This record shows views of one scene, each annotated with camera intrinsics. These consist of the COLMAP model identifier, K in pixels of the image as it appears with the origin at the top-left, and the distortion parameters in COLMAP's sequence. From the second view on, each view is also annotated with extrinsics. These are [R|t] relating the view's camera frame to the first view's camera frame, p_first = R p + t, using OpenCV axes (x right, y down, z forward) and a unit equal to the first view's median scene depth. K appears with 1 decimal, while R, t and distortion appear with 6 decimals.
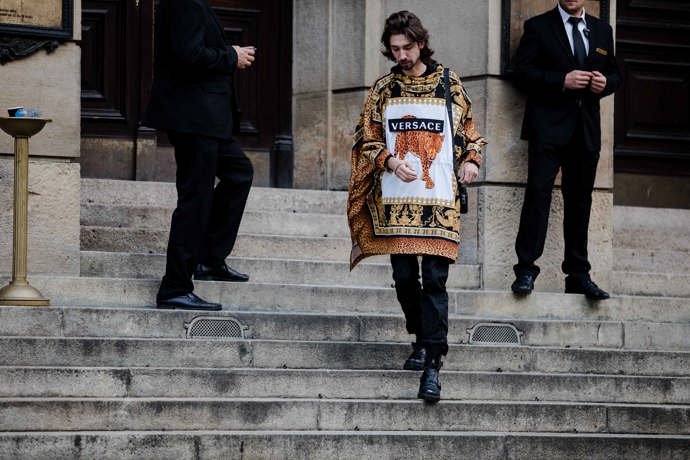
lens RADIAL K [[3356.2, 0, 344.5], [0, 3356.2, 230.0], [0, 0, 1]] dist [0.585710, 0.000000]
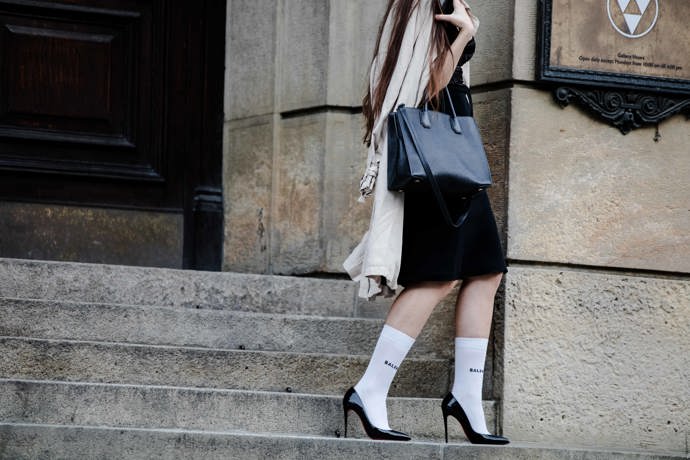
lens RADIAL K [[4046.3, 0, 346.0], [0, 4046.3, 229.6], [0, 0, 1]] dist [1.806447, 0.000000]
pose [[0.998521, 0.011088, -0.053226, 0.047964], [-0.012860, 0.999371, -0.033063, 0.004086], [0.052826, 0.033699, 0.998035, 0.261167]]
